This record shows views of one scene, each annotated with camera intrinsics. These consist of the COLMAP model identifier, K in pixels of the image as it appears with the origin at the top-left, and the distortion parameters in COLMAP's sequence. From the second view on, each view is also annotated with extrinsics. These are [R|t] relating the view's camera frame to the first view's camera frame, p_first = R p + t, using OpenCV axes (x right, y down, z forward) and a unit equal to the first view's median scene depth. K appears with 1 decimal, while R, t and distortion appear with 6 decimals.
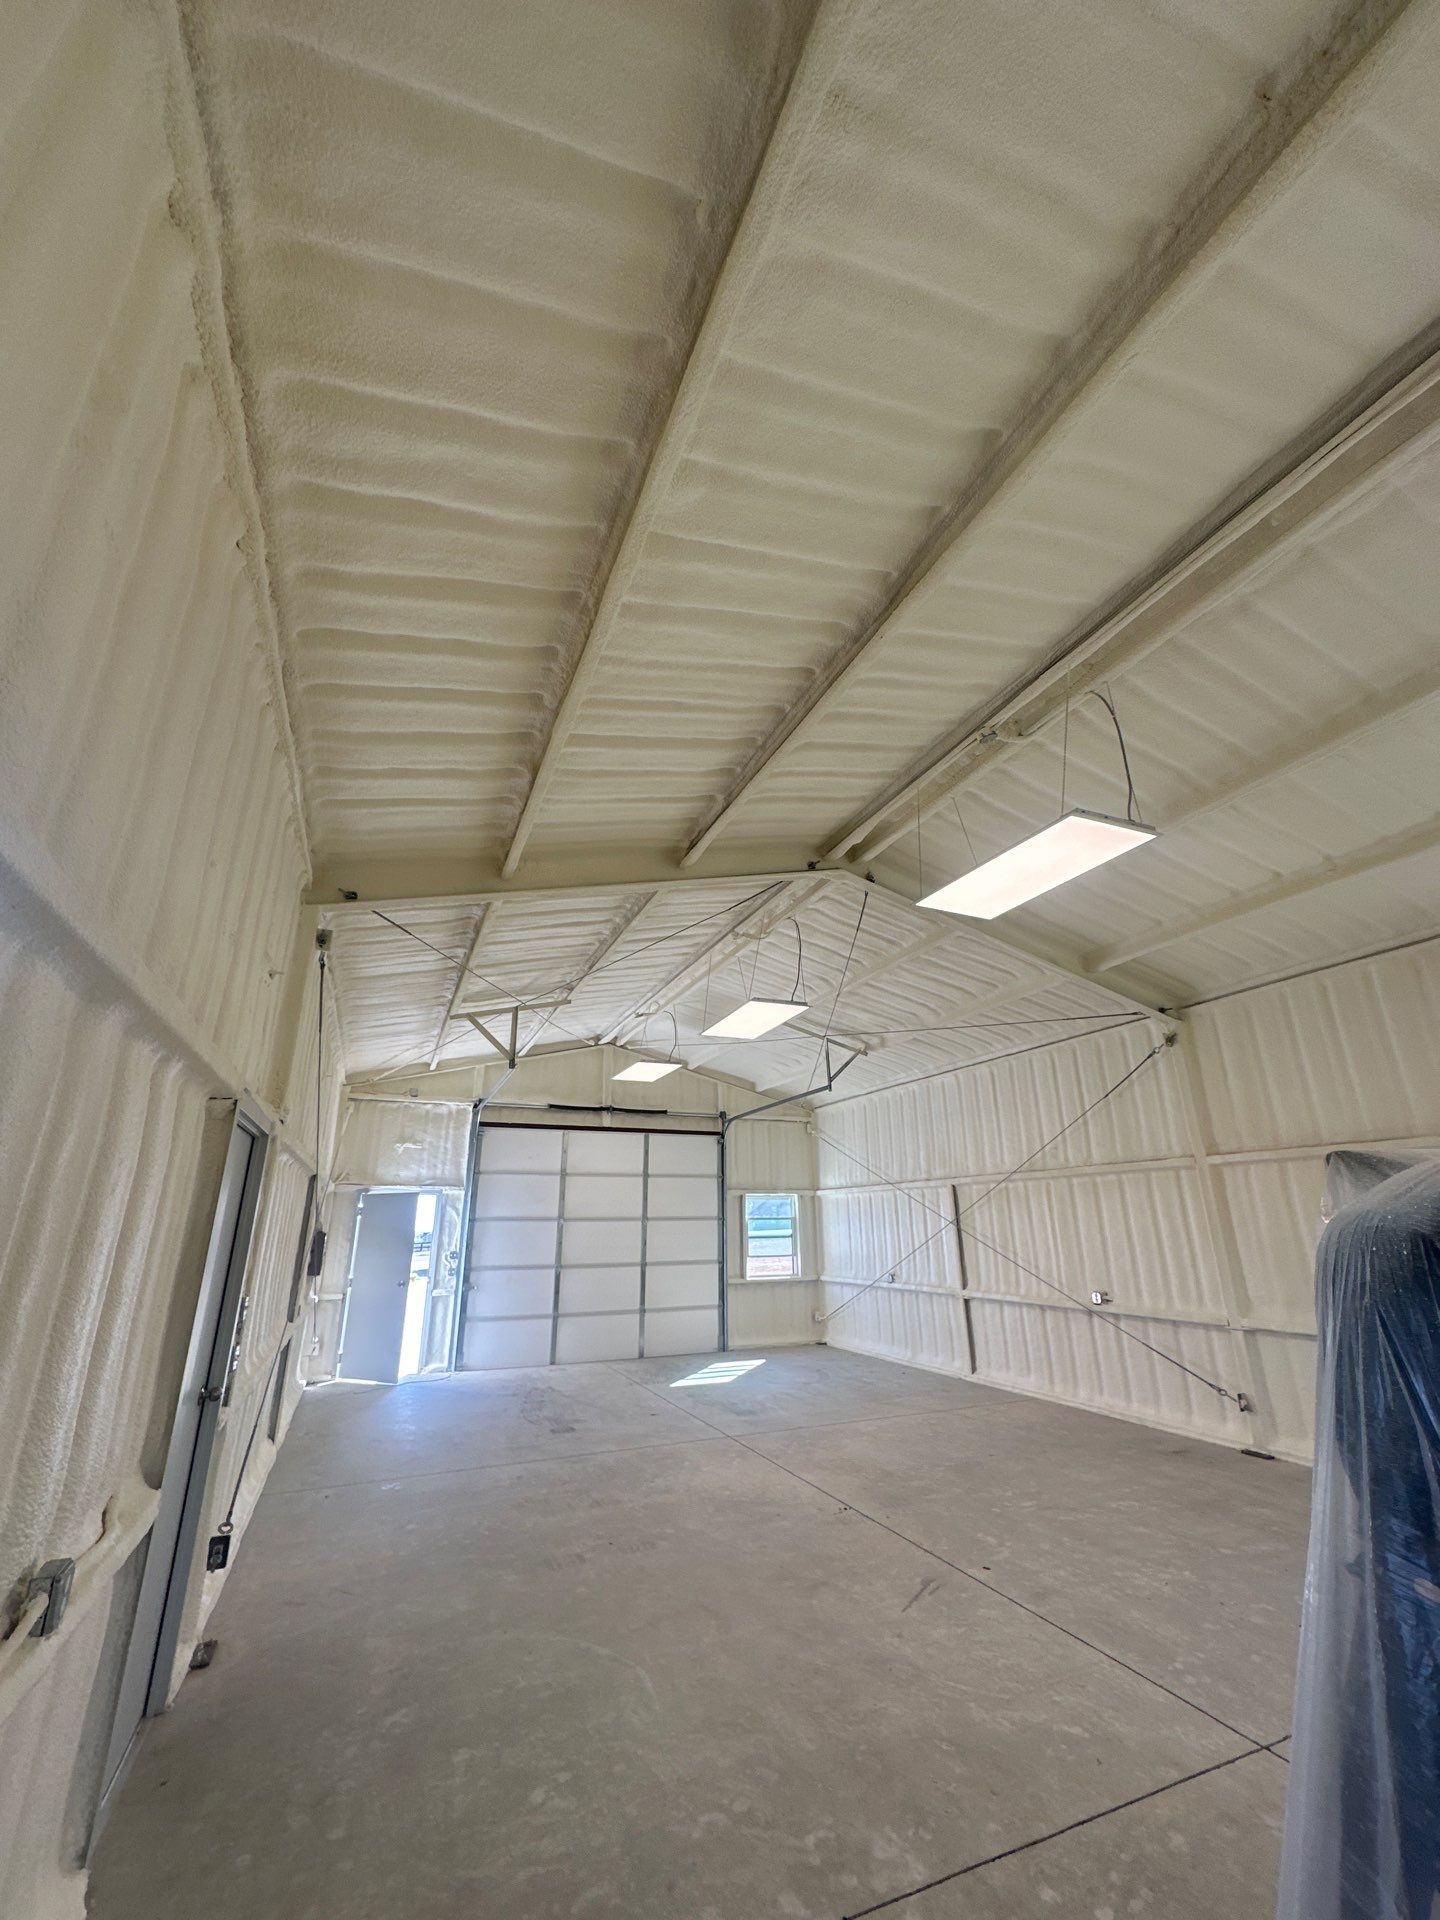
lens RADIAL K [[764.3, 0, 722.4], [0, 764.3, 961.4], [0, 0, 1]] dist [-0.003917, 0.000298]
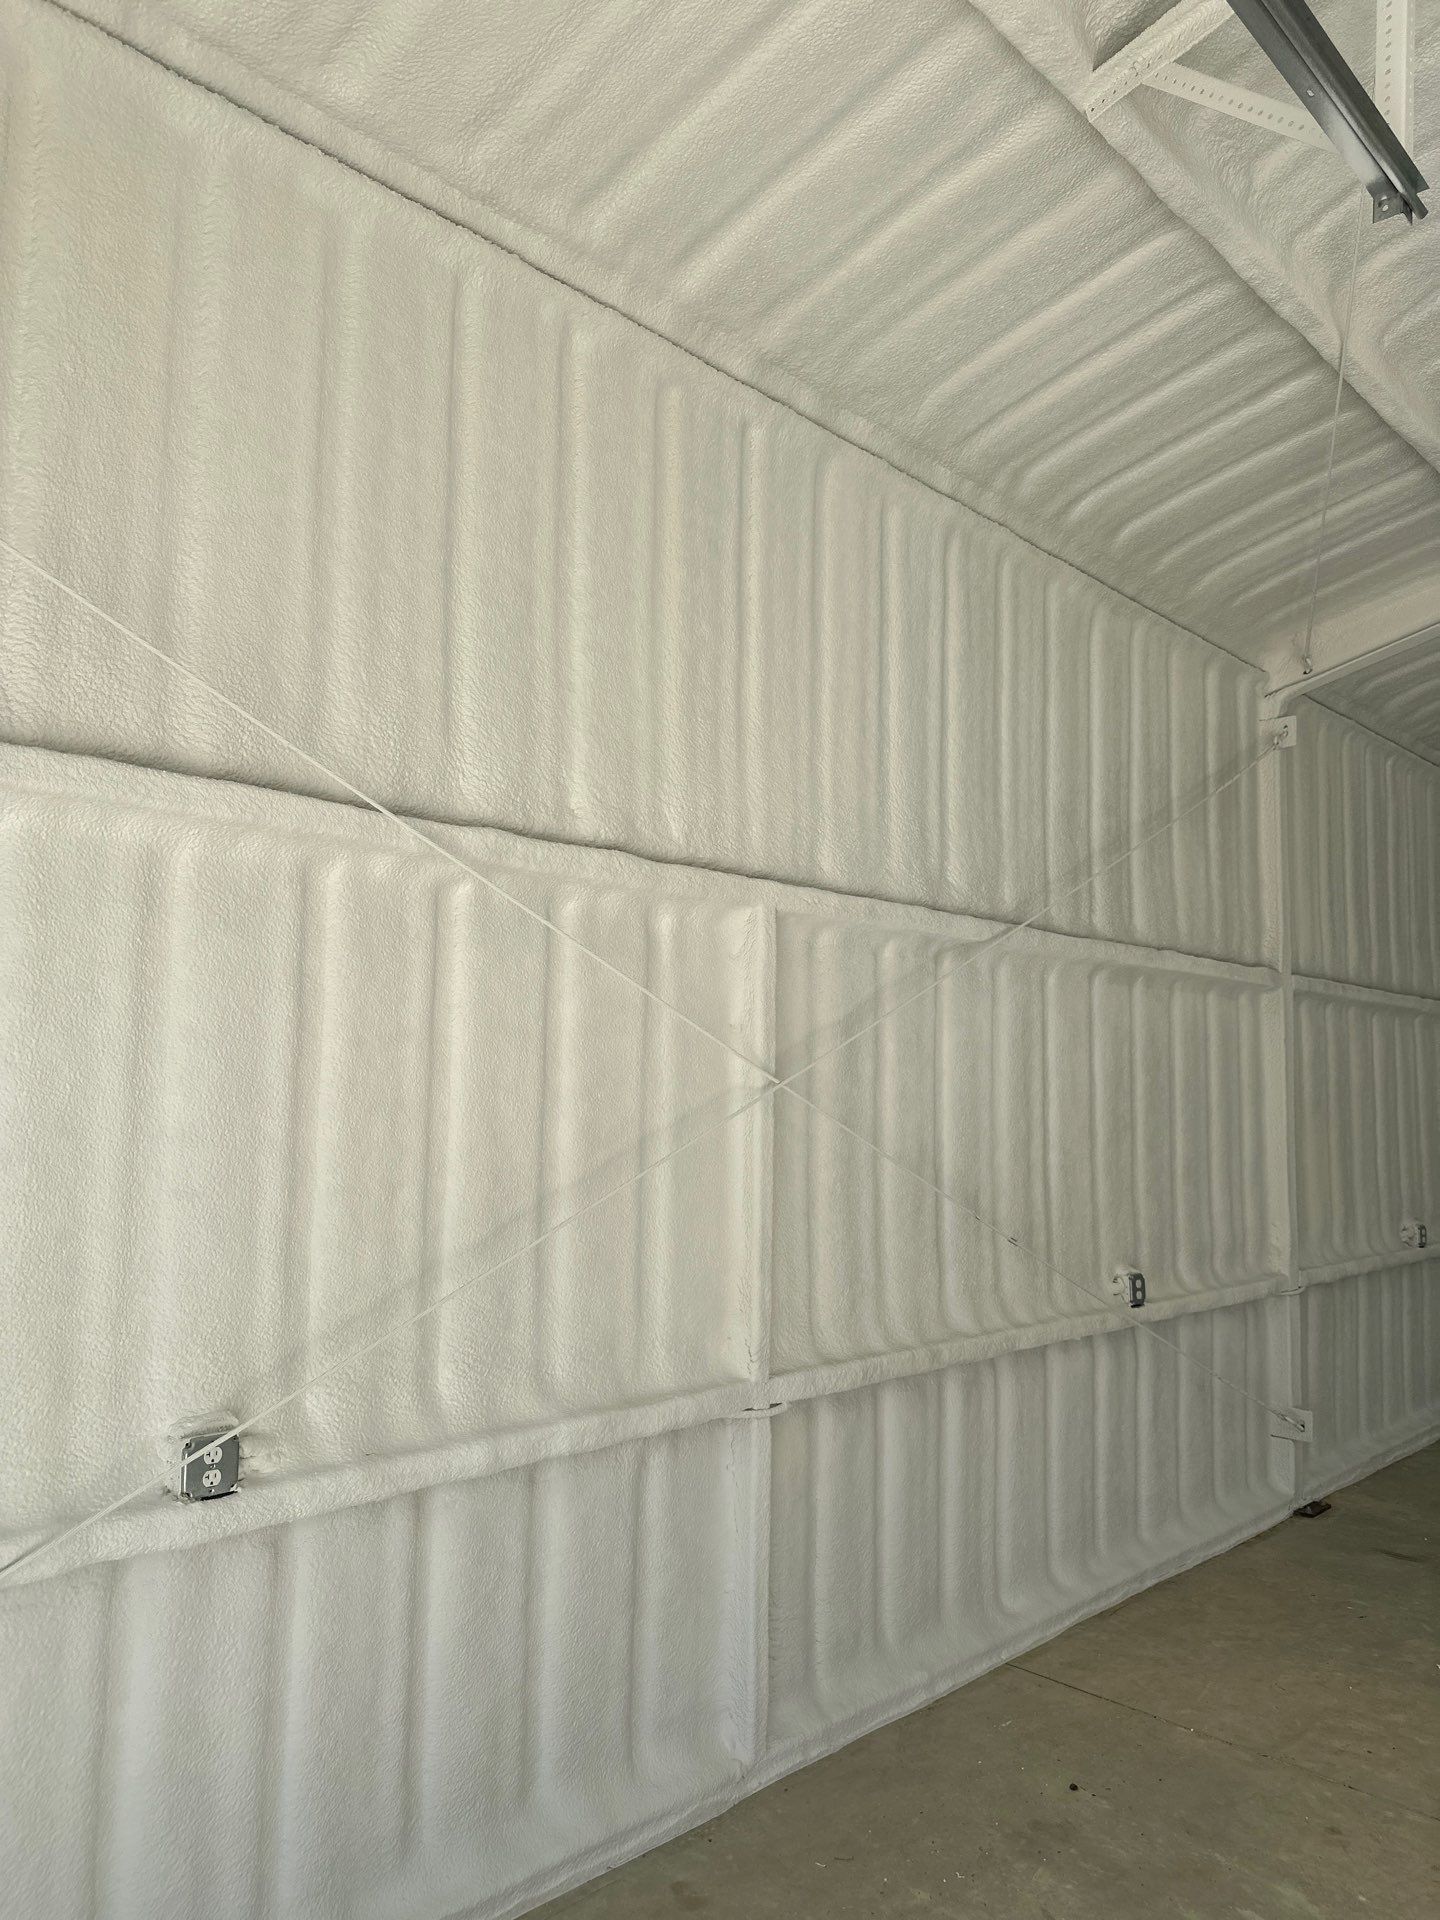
lens RADIAL K [[1365.3, 0, 716.7], [0, 1365.3, 971.0], [0, 0, 1]] dist [0.007875, -0.002142]
pose [[-0.377496, 0.080370, 0.922517, -0.037070], [-0.316077, 0.925213, -0.209944, 0.378812], [-0.870398, -0.370839, -0.323861, 1.090281]]
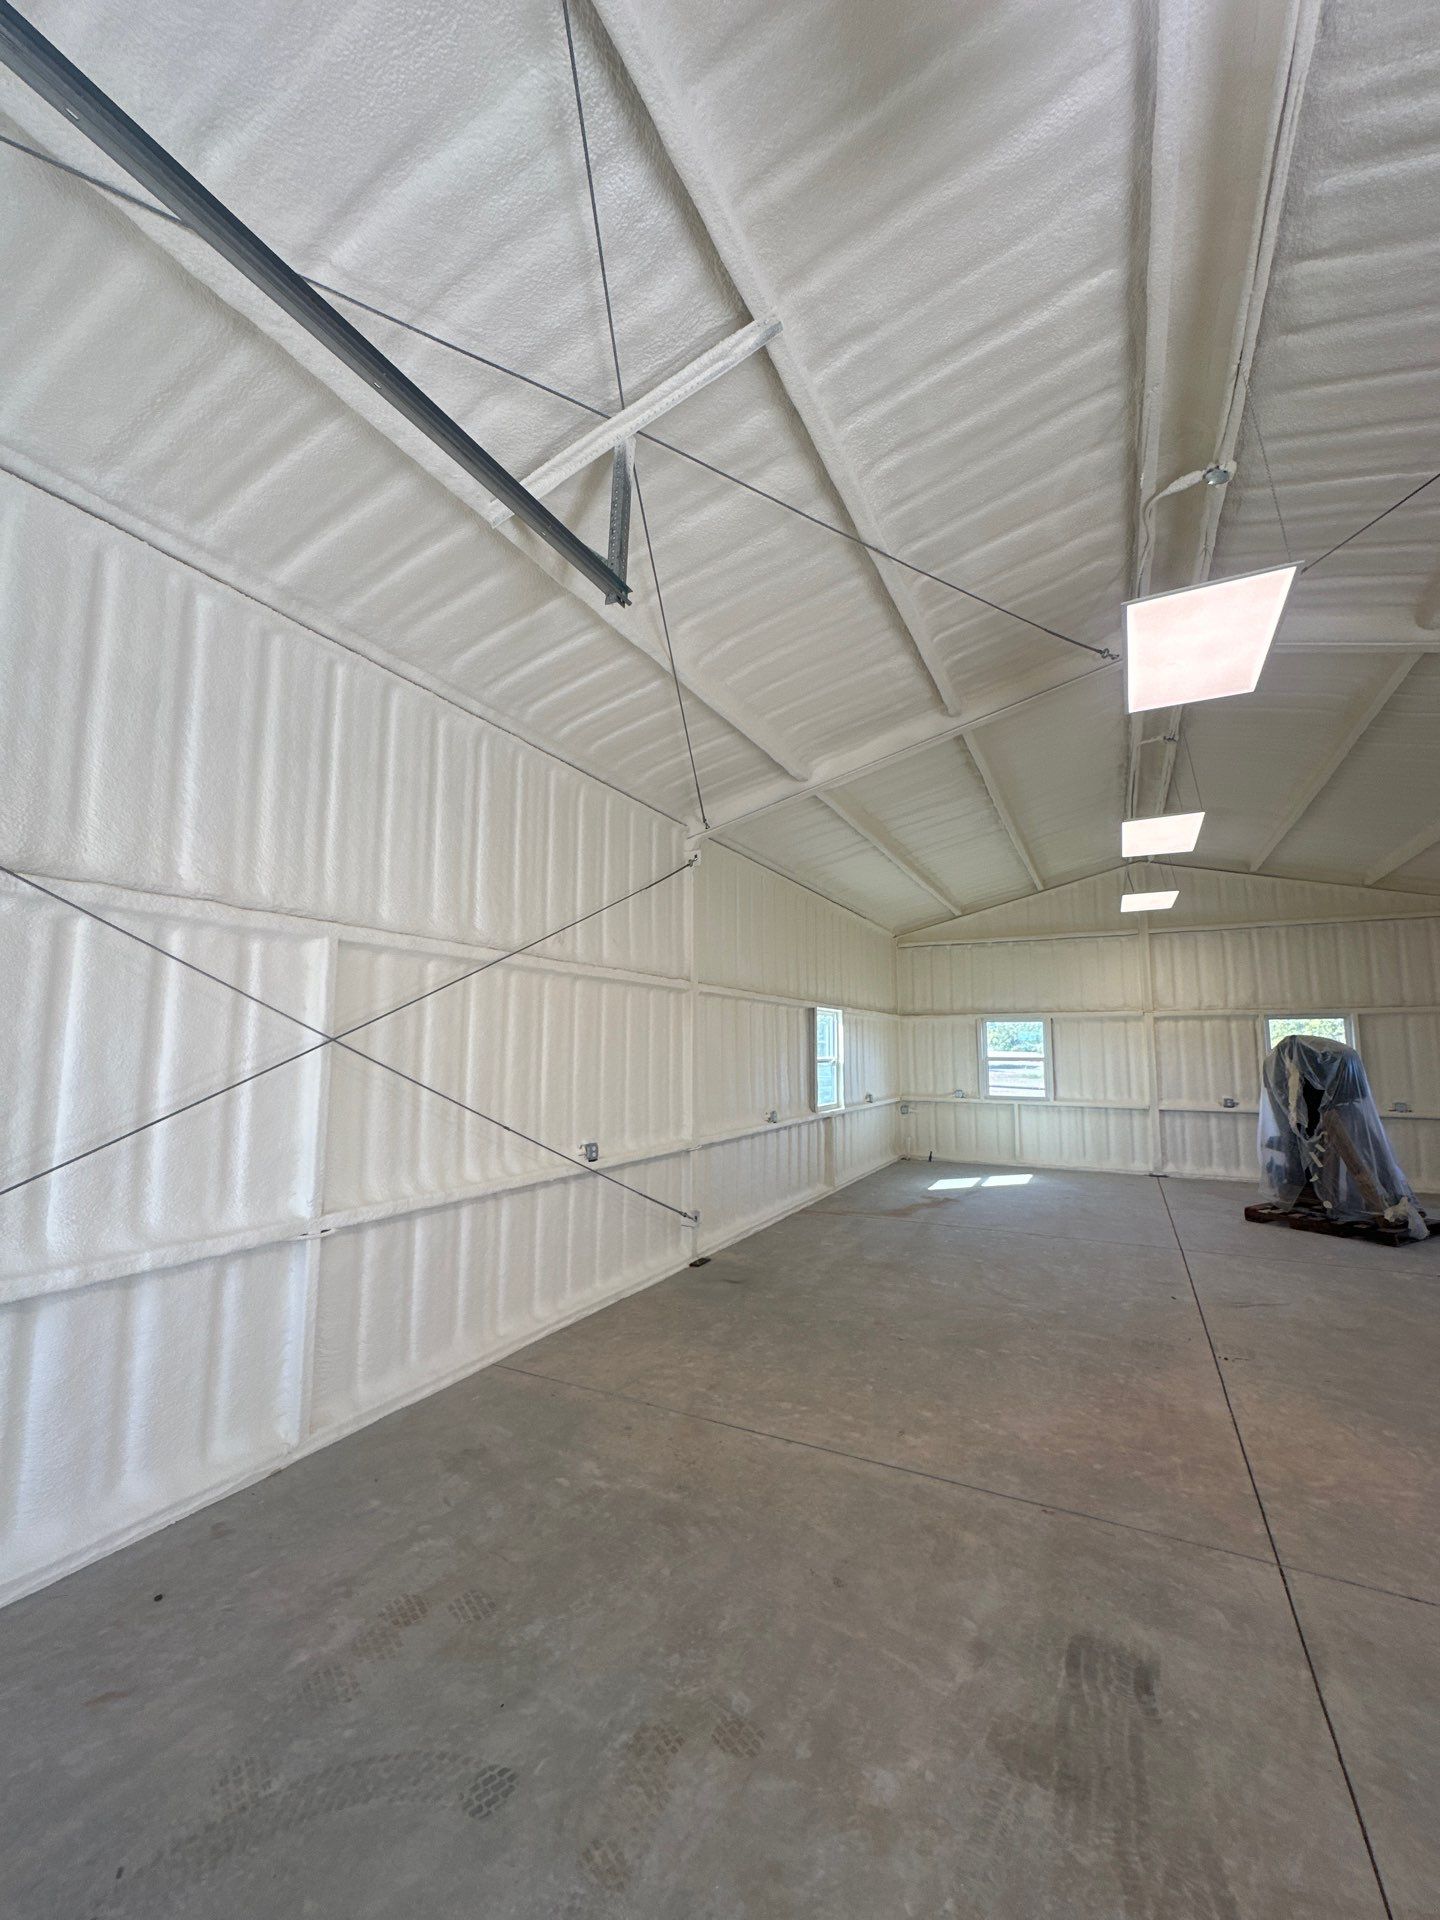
lens RADIAL K [[764.3, 0, 722.4], [0, 764.3, 961.4], [0, 0, 1]] dist [-0.003917, 0.000298]
pose [[-0.635076, 0.094485, 0.766649, -0.089764], [-0.250760, 0.913521, -0.320311, 0.359253], [-0.730614, -0.395667, -0.556462, 1.027594]]
